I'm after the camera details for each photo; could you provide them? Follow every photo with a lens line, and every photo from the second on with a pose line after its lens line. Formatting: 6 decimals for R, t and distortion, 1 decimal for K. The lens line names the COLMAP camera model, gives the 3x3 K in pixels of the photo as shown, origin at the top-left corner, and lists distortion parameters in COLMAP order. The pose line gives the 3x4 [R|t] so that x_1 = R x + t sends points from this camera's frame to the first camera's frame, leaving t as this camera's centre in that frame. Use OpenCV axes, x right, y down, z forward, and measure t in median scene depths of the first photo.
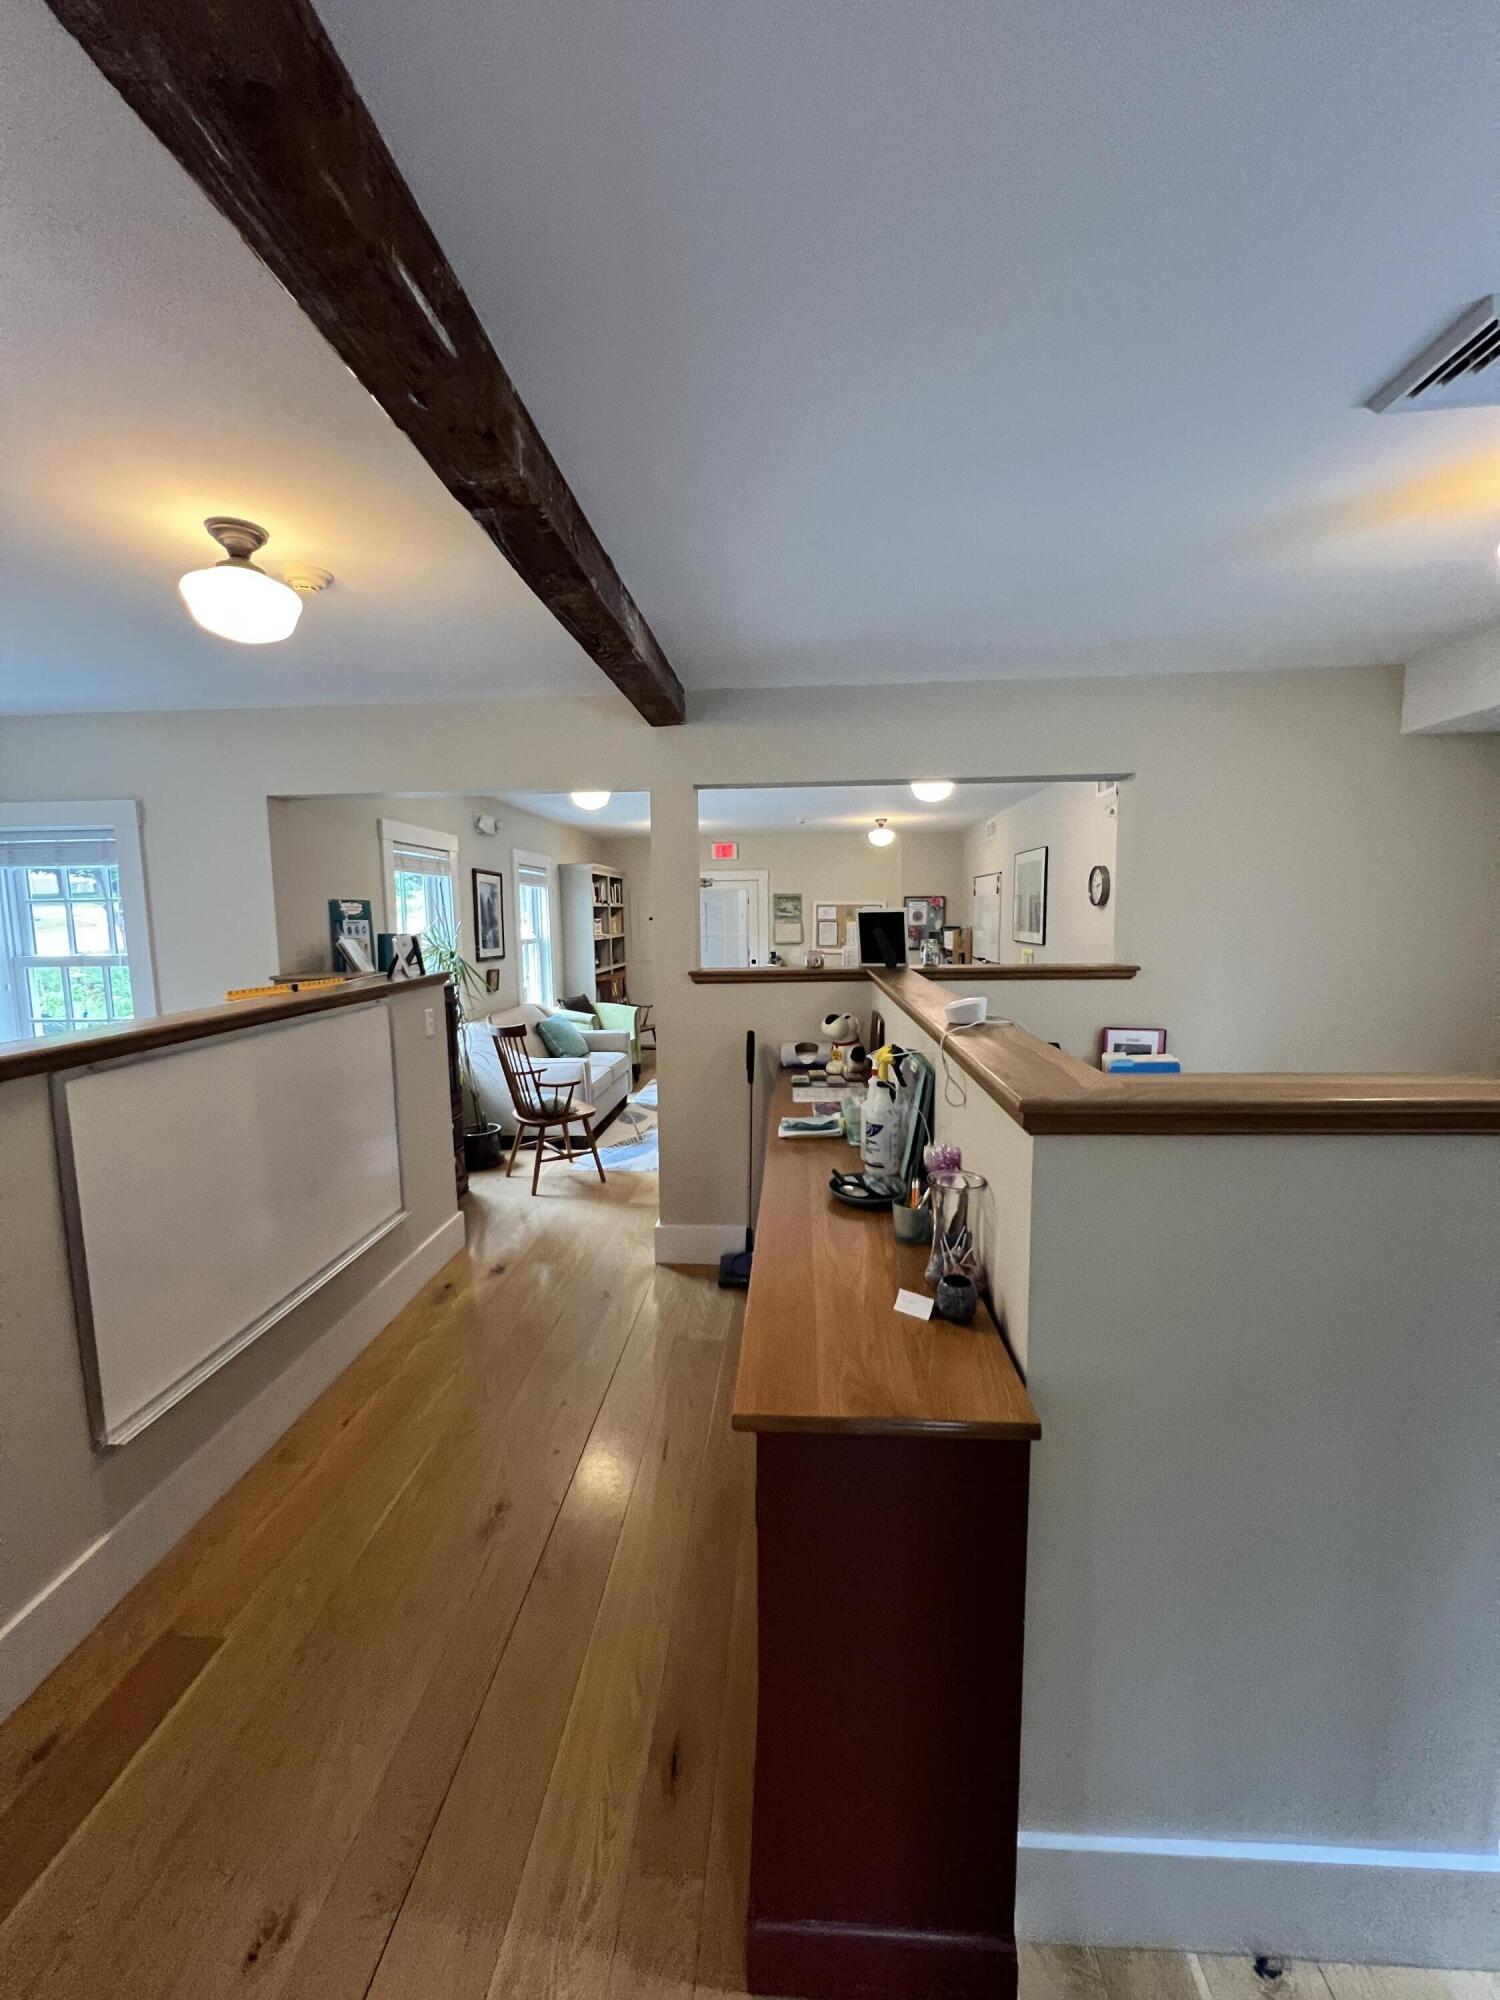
lens RADIAL K [[806.2, 0, 748.2], [0, 806.2, 1001.9], [0, 0, 1]] dist [0.003808, -0.000158]
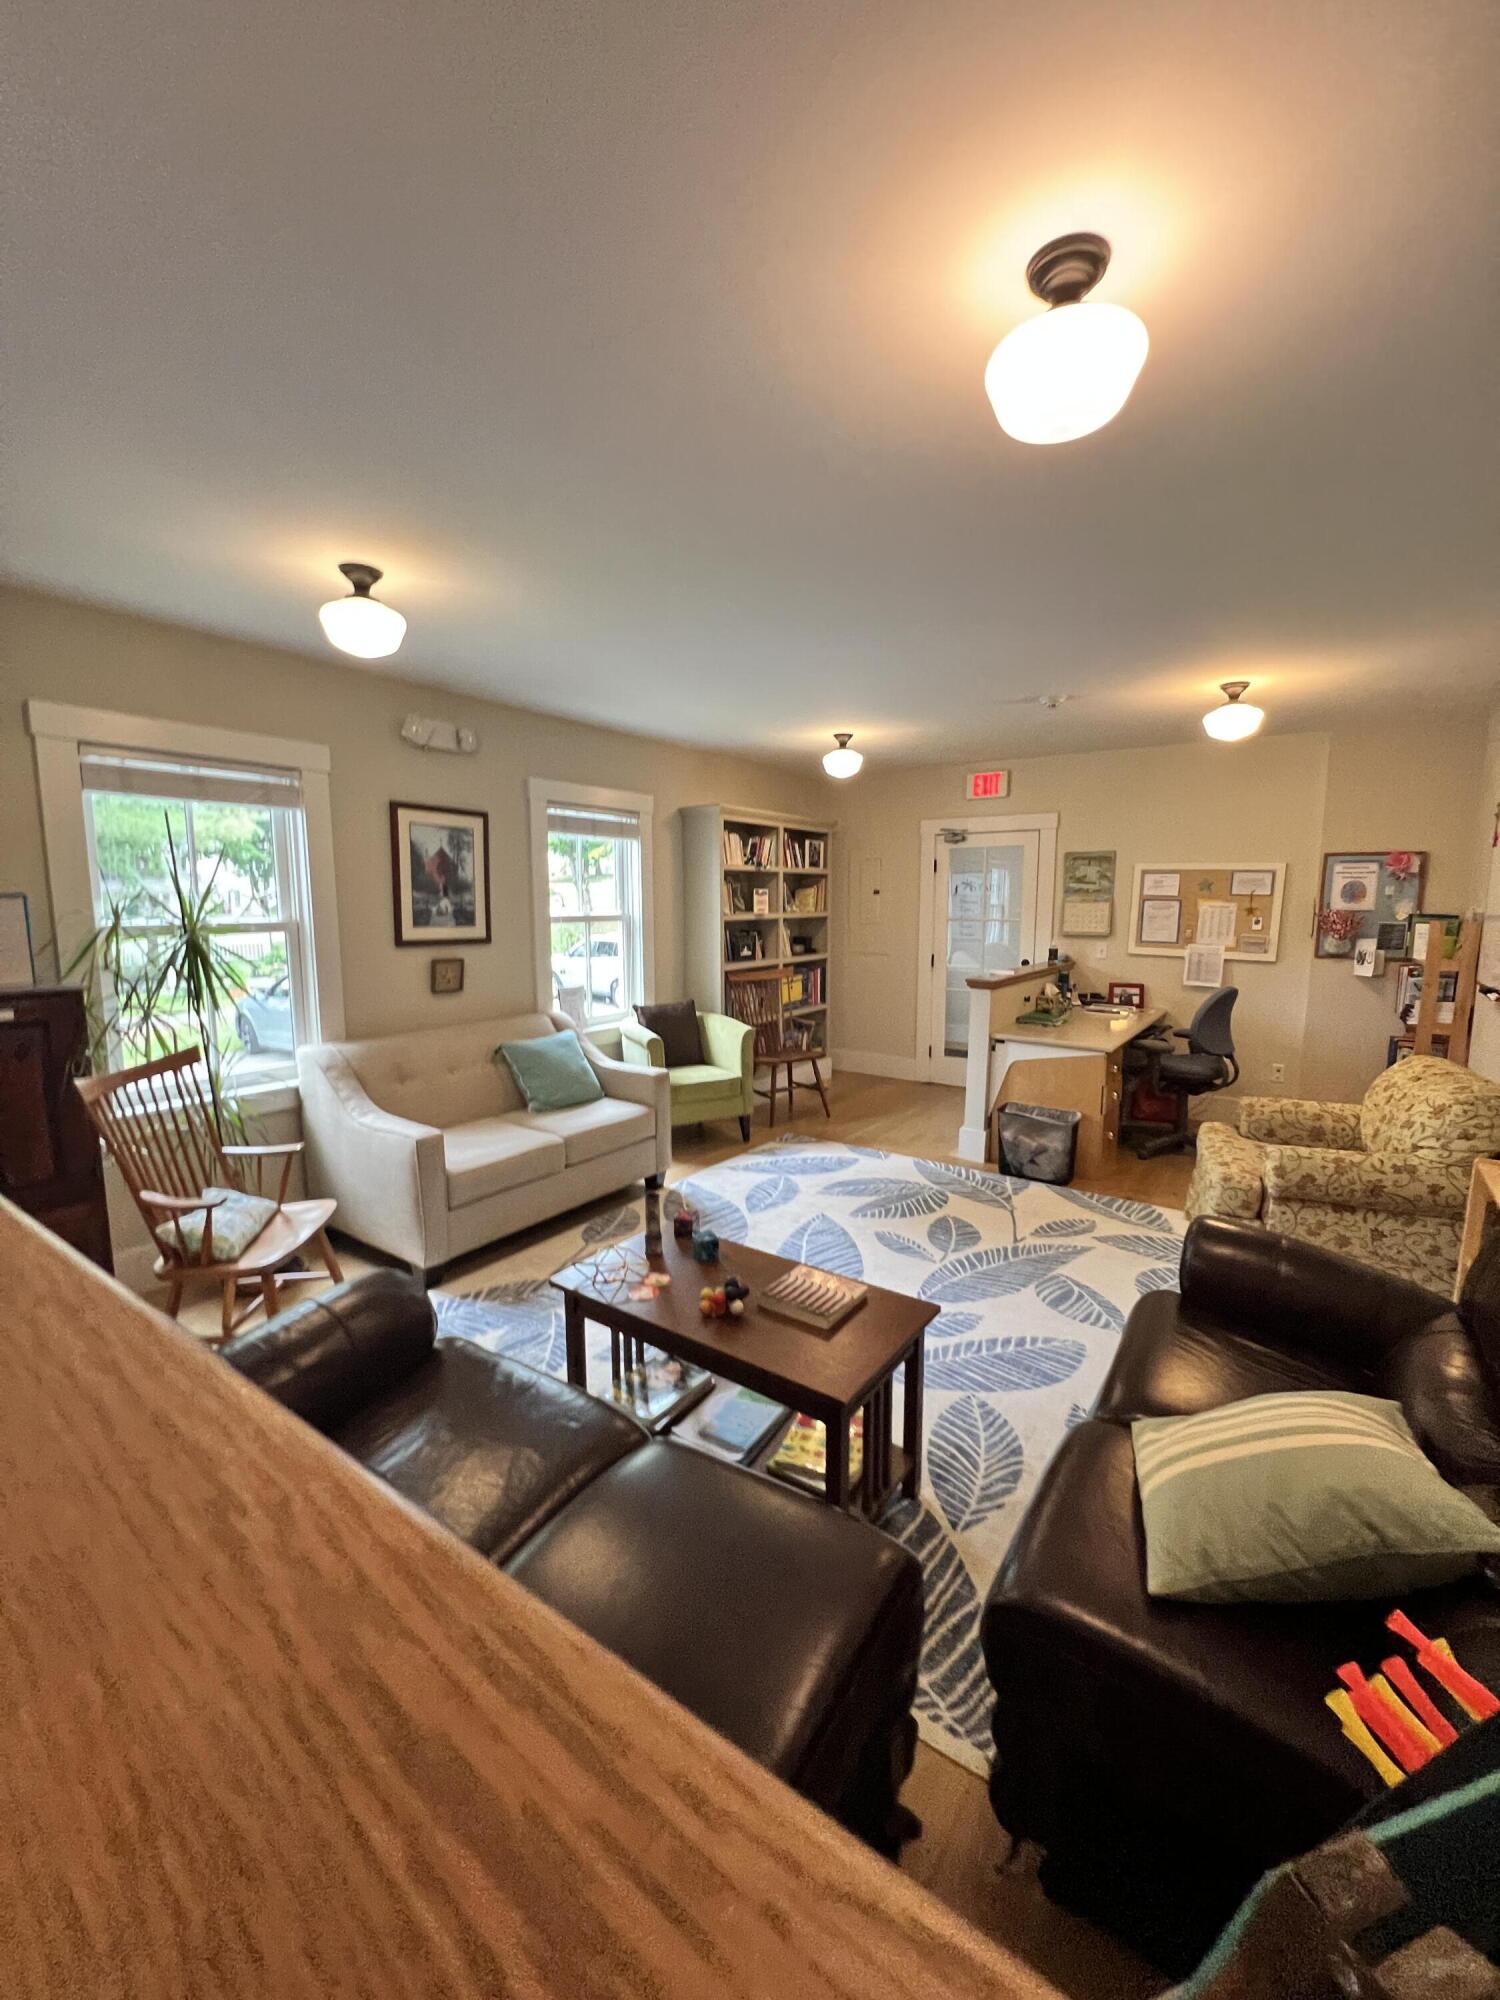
lens RADIAL K [[806.2, 0, 750.3], [0, 806.2, 1007.2], [0, 0, 1]] dist [0.003808, -0.000158]
pose [[0.852786, 0.087089, -0.514947, 0.156138], [-0.070209, 0.996165, 0.052205, -0.035214], [0.517519, -0.008366, 0.855631, 0.377831]]
